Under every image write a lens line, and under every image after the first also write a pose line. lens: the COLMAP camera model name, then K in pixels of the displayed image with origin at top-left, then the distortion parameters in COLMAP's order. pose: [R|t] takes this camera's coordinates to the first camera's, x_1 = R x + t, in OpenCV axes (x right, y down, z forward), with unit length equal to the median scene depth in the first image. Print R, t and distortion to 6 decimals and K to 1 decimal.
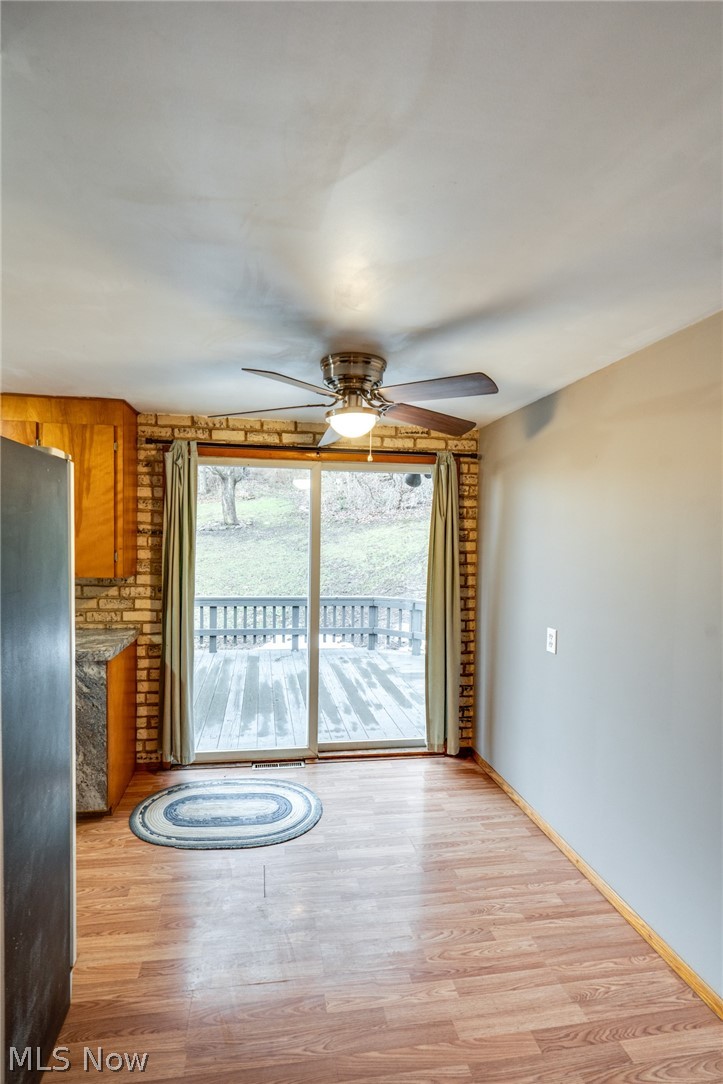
lens RADIAL K [[504.7, 0, 340.1], [0, 504.7, 555.9], [0, 0, 1]] dist [-0.010892, 0.003283]
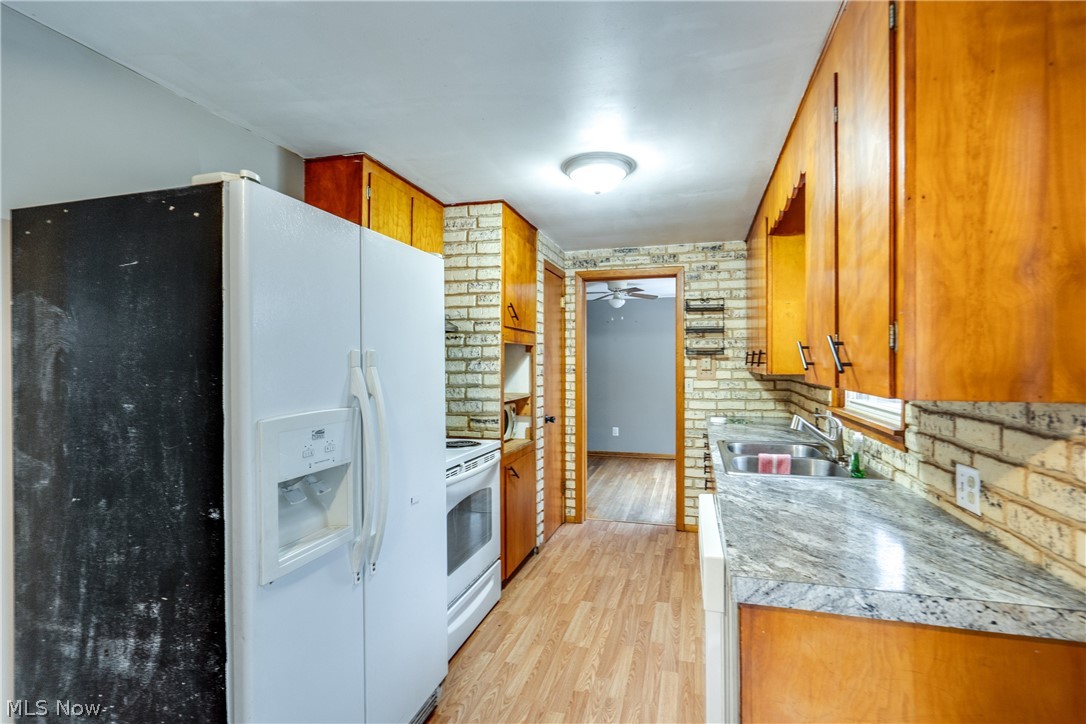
lens RADIAL K [[505.7, 0, 543.6], [0, 505.7, 364.2], [0, 0, 1]] dist [-0.010892, 0.003283]
pose [[-0.426889, -0.013151, -0.904208, -0.034930], [-0.032121, 0.999484, 0.000628, 0.023959], [0.903733, 0.029312, -0.427091, 0.840914]]
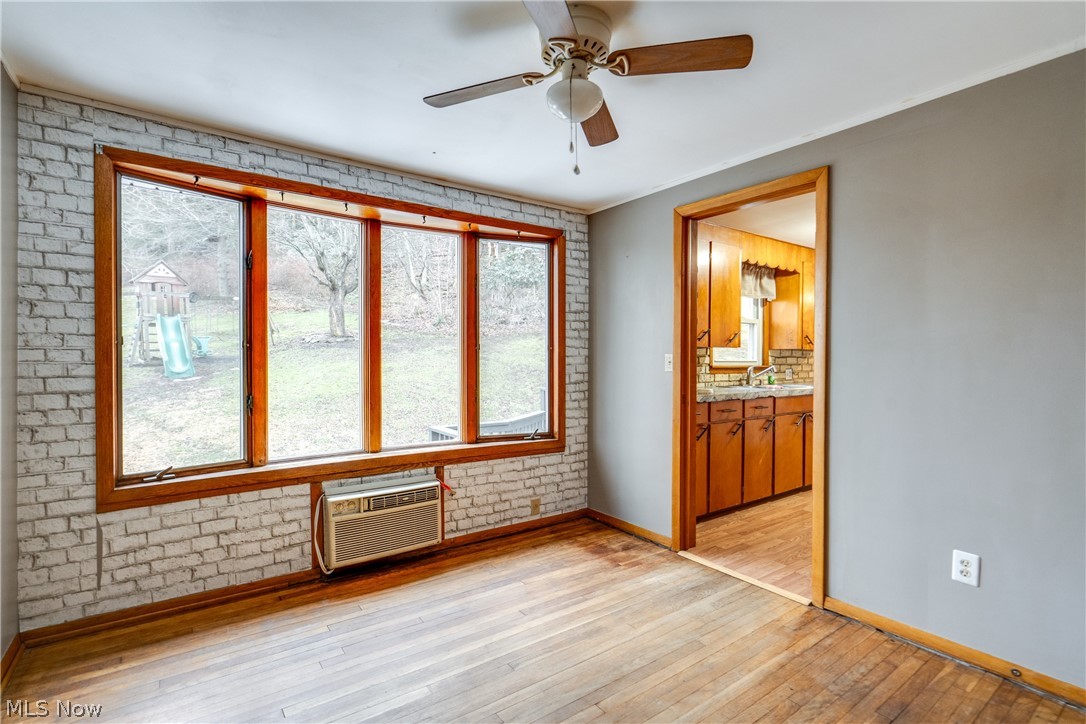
lens RADIAL K [[505.7, 0, 544.5], [0, 505.7, 359.9], [0, 0, 1]] dist [-0.010892, 0.003283]
pose [[0.886762, -0.012780, 0.462050, -2.052765], [0.021510, 0.999676, -0.013632, 0.071028], [-0.461726, 0.022027, 0.886749, -0.138211]]
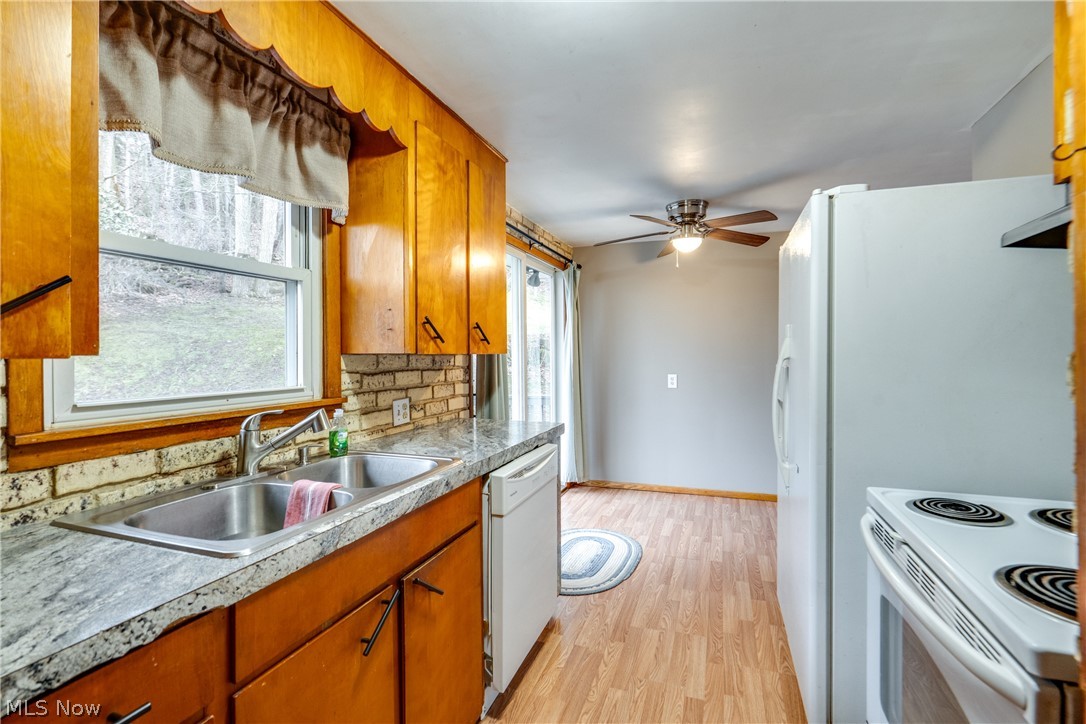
lens RADIAL K [[505.7, 0, 551.2], [0, 505.7, 355.1], [0, 0, 1]] dist [-0.010892, 0.003283]
pose [[0.454998, -0.024566, 0.890154, -1.094549], [0.041915, 0.999102, 0.006148, 0.038841], [-0.889505, 0.034514, 0.455619, 0.465045]]
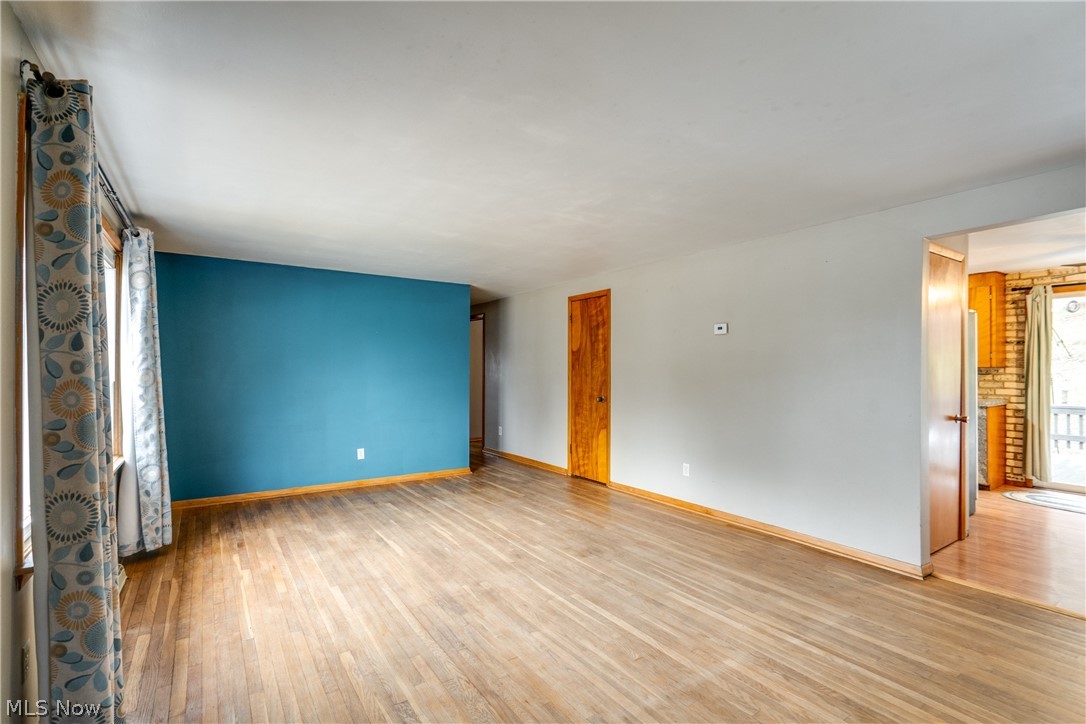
lens RADIAL K [[489.8, 0, 539.4], [0, 489.8, 364.2], [0, 0, 1]] dist [-0.009978, 0.001978]
pose [[0.419124, -0.020150, -0.907705, 0.433220], [-0.022085, 0.999232, -0.032379, 0.114358], [0.907660, 0.033618, 0.418357, -1.133380]]
